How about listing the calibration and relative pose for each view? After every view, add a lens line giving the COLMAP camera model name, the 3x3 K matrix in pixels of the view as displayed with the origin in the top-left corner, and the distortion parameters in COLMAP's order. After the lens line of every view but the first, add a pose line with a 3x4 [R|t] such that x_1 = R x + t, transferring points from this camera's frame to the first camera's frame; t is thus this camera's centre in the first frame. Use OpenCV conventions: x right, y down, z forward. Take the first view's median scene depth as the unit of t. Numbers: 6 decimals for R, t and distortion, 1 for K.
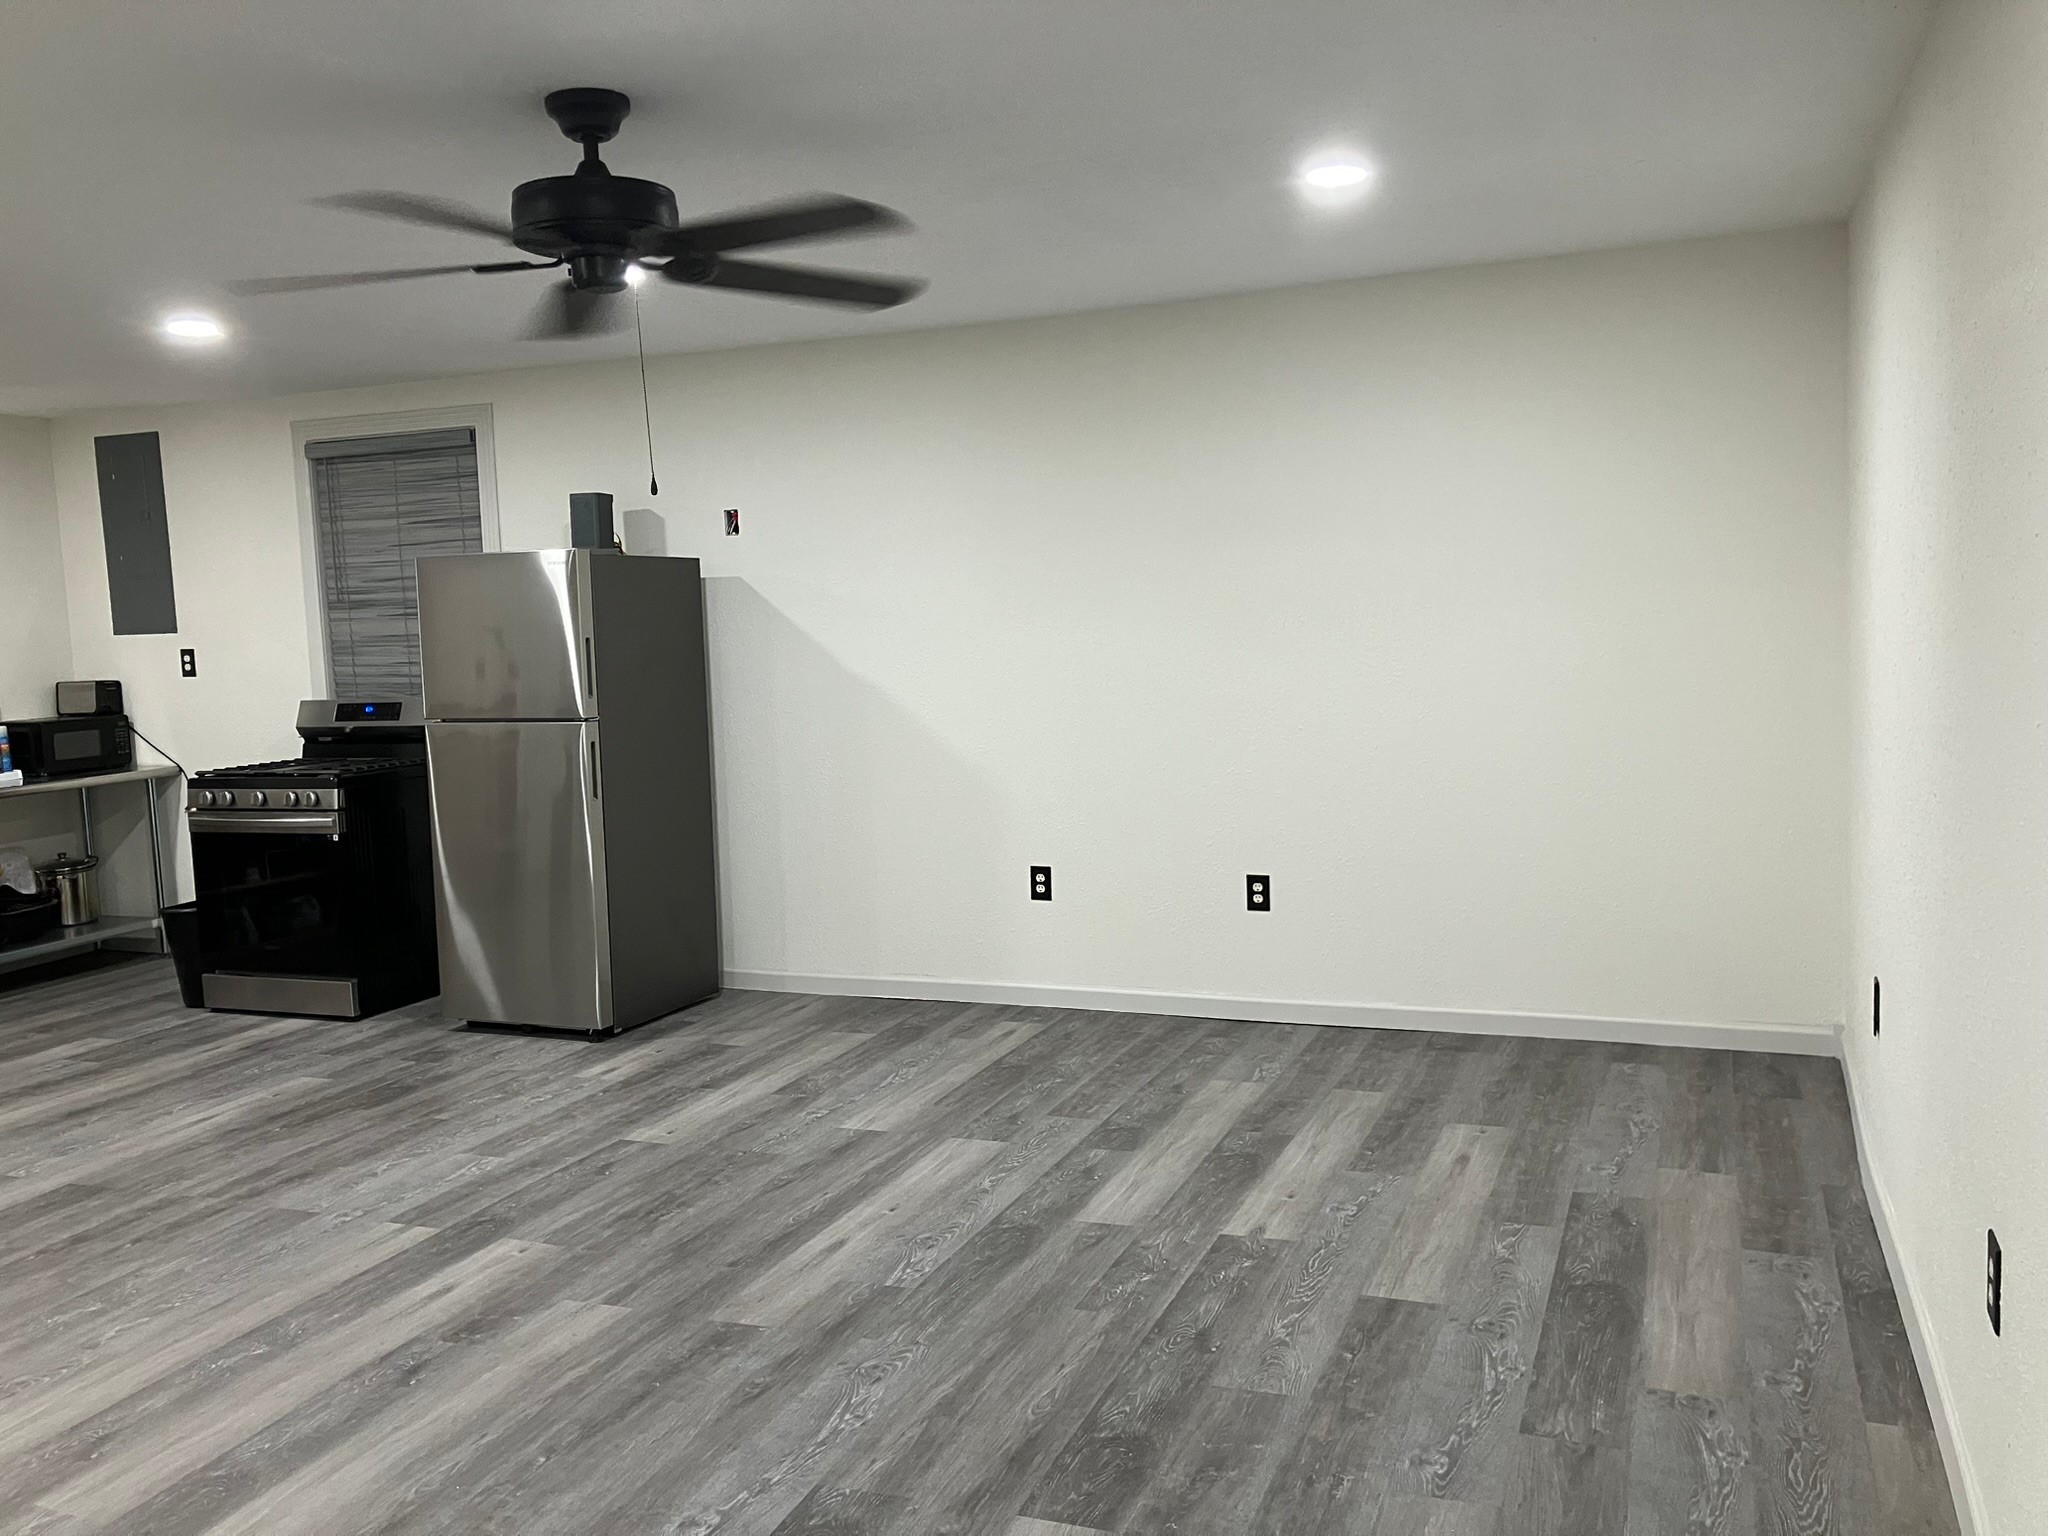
lens RADIAL K [[1689.7, 0, 1011.3], [0, 1689.7, 731.7], [0, 0, 1]] dist [0.031695, -0.016464]
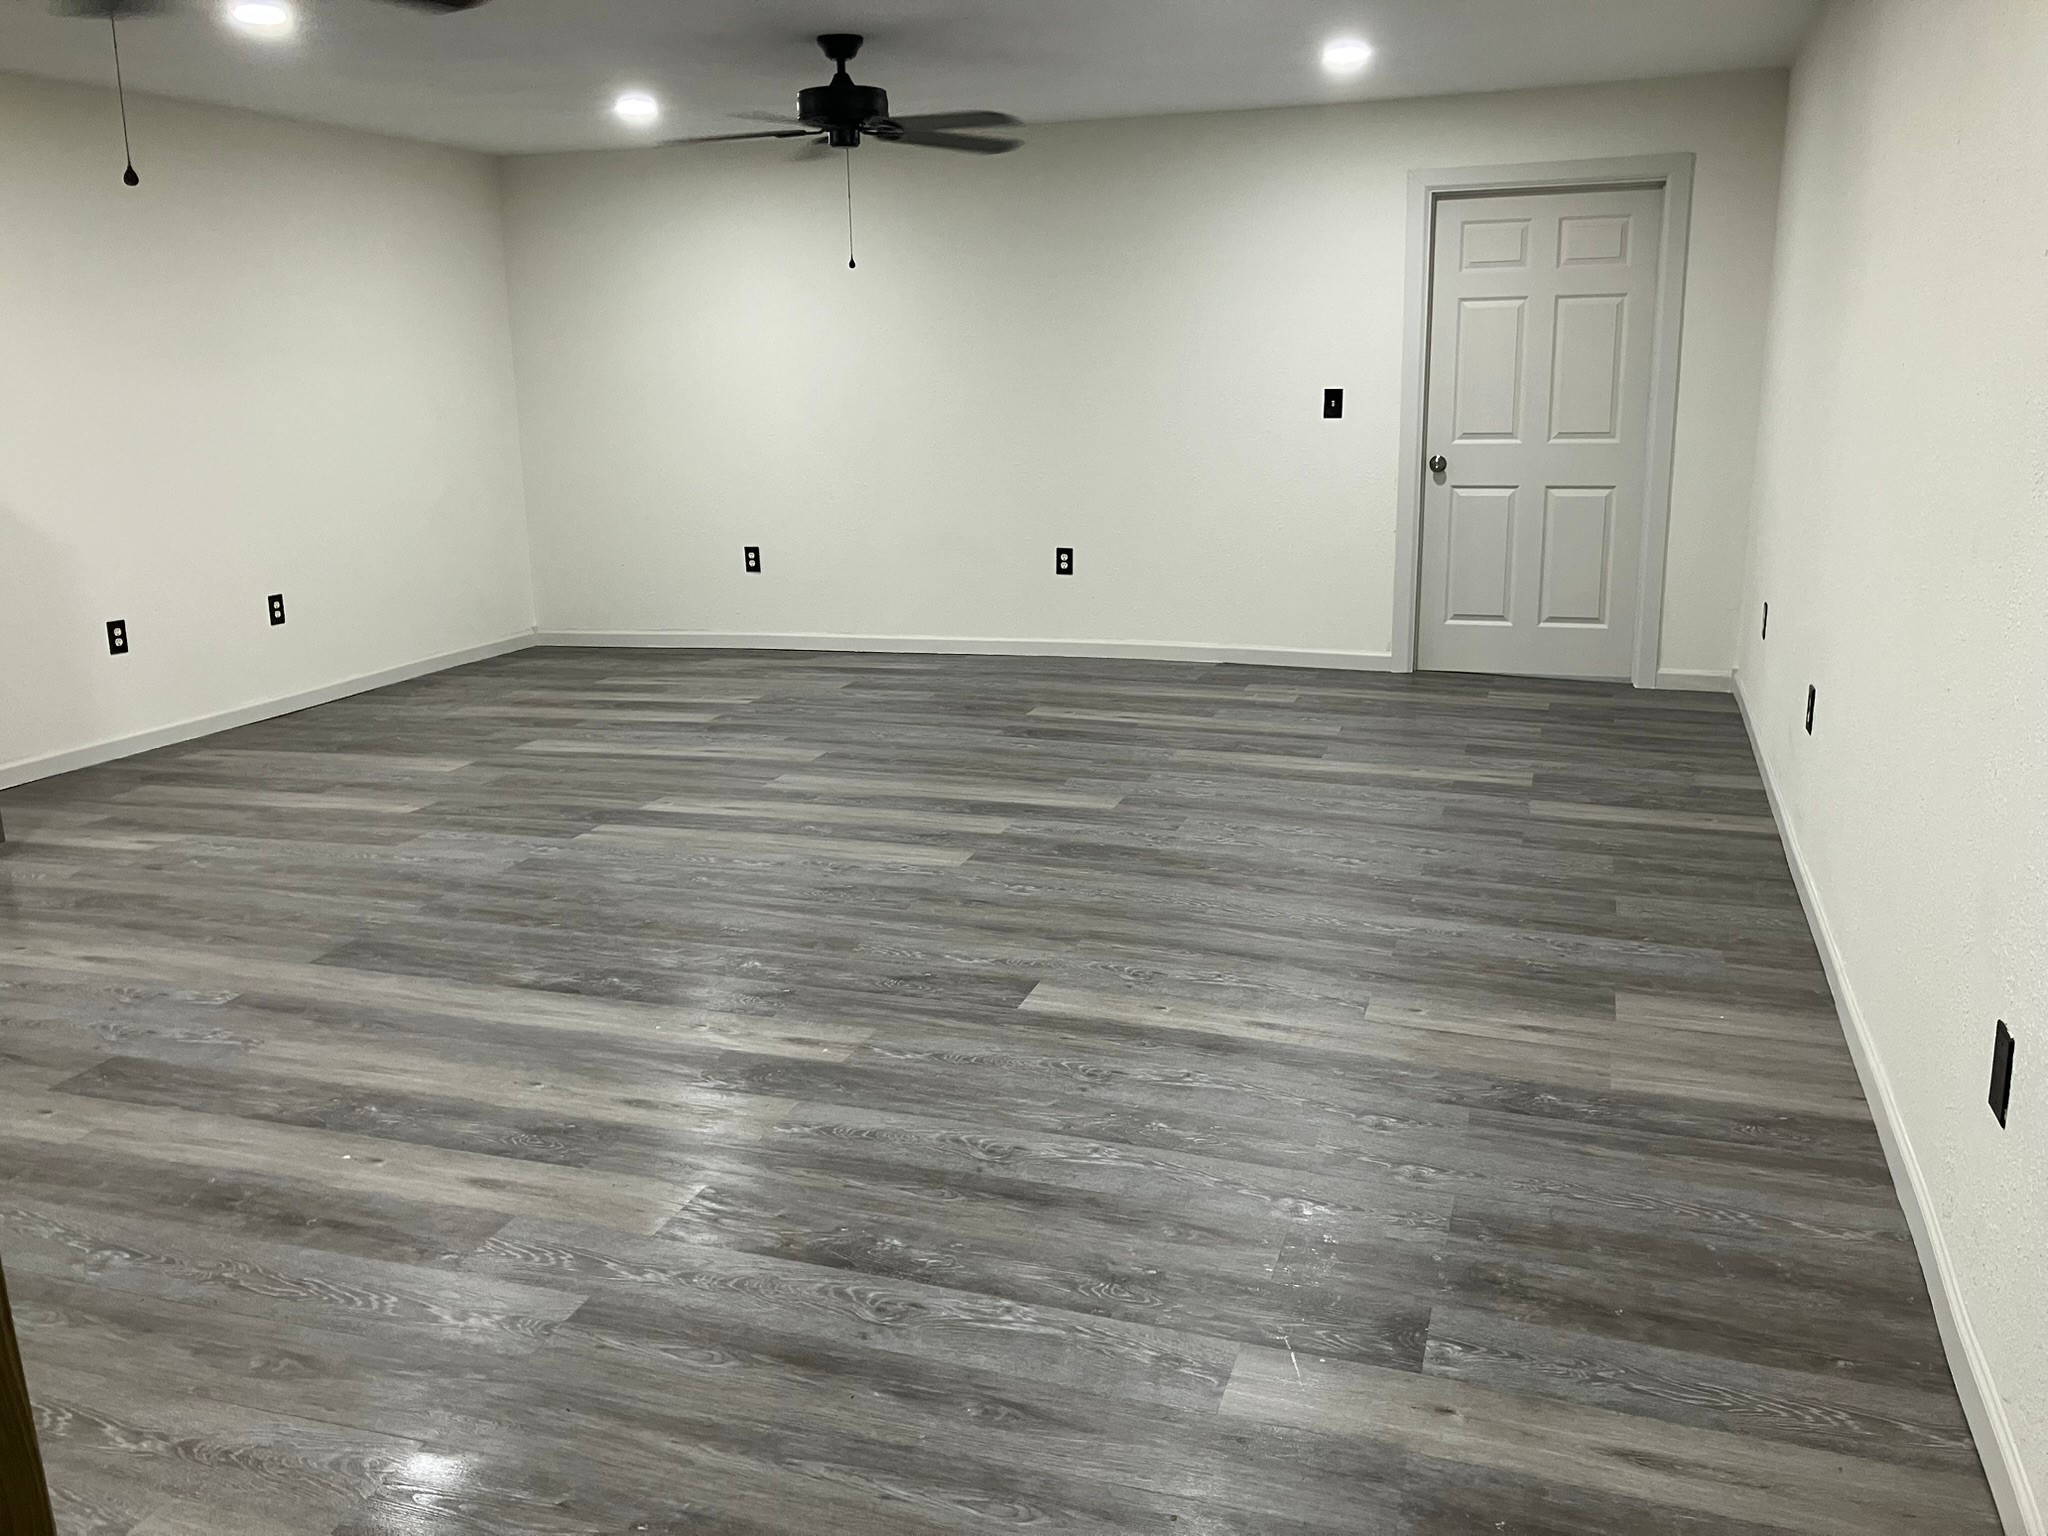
lens RADIAL K [[1664.5, 0, 1020.6], [0, 1664.5, 744.4], [0, 0, 1]] dist [0.055453, -0.150779]
pose [[-0.064287, -0.173917, 0.982660, -1.389499], [0.107374, 0.977775, 0.180077, 0.036494], [-0.992138, 0.117089, -0.044184, 0.647676]]
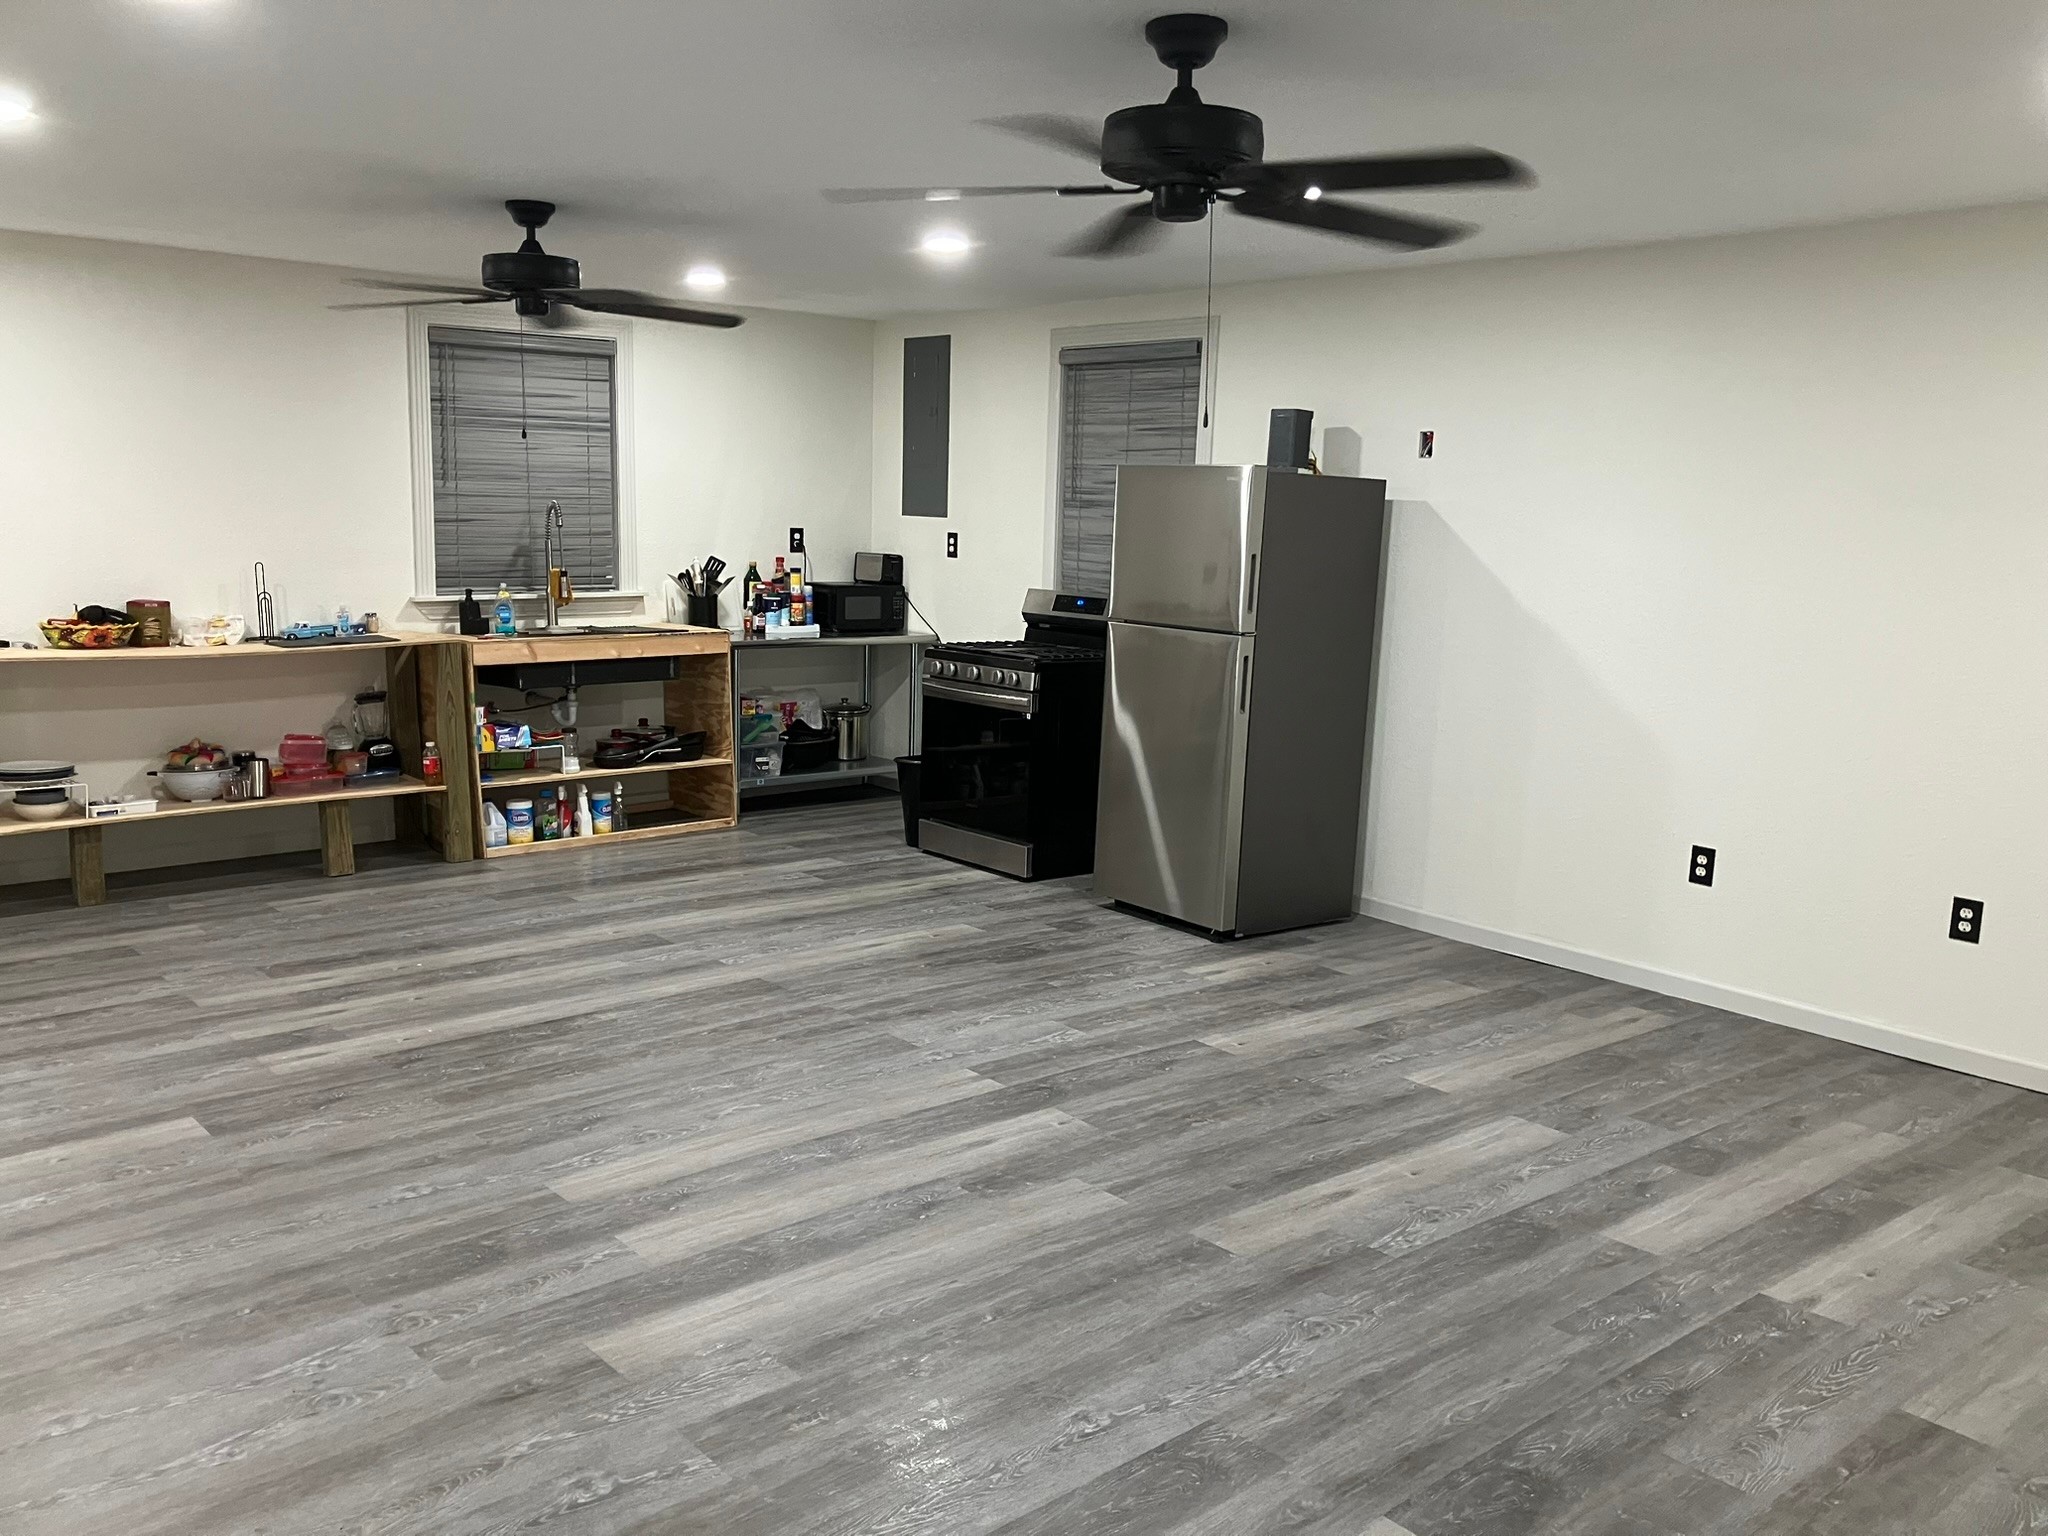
lens RADIAL K [[1670.3, 0, 1027.2], [0, 1670.3, 759.0], [0, 0, 1]] dist [0.048385, -0.042434]
pose [[0.888652, 0.138357, -0.437213, 0.106360], [-0.106049, 0.989560, 0.097599, -0.021783], [0.446152, -0.040365, 0.894047, 0.039774]]
